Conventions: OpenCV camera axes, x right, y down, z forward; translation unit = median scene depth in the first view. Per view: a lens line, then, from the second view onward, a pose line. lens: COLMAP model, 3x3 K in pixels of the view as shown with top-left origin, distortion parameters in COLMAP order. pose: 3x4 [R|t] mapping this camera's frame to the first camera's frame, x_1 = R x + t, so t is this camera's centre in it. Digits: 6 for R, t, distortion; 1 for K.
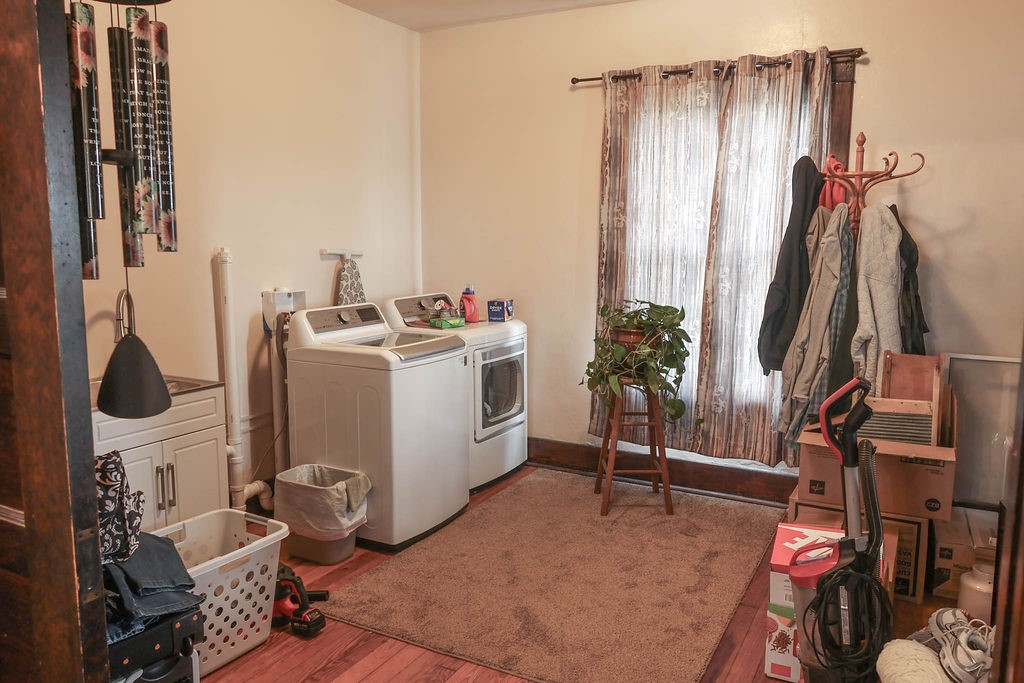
lens RADIAL K [[760.9, 0, 512.2], [0, 760.9, 341.1], [0, 0, 1]] dist [0.004244, -0.009138]
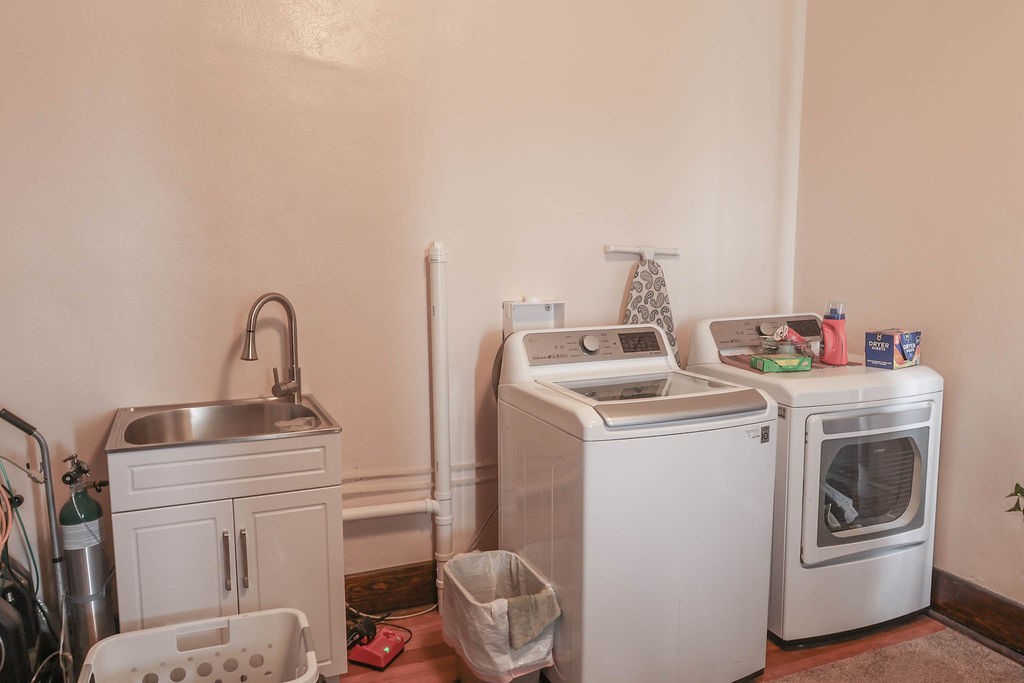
lens RADIAL K [[760.9, 0, 511.3], [0, 760.9, 345.4], [0, 0, 1]] dist [0.004244, -0.009138]
pose [[0.778523, 0.079014, -0.622622, 0.131688], [-0.078513, 0.996512, 0.028290, -0.039393], [0.622685, 0.026859, 0.782011, 0.378858]]
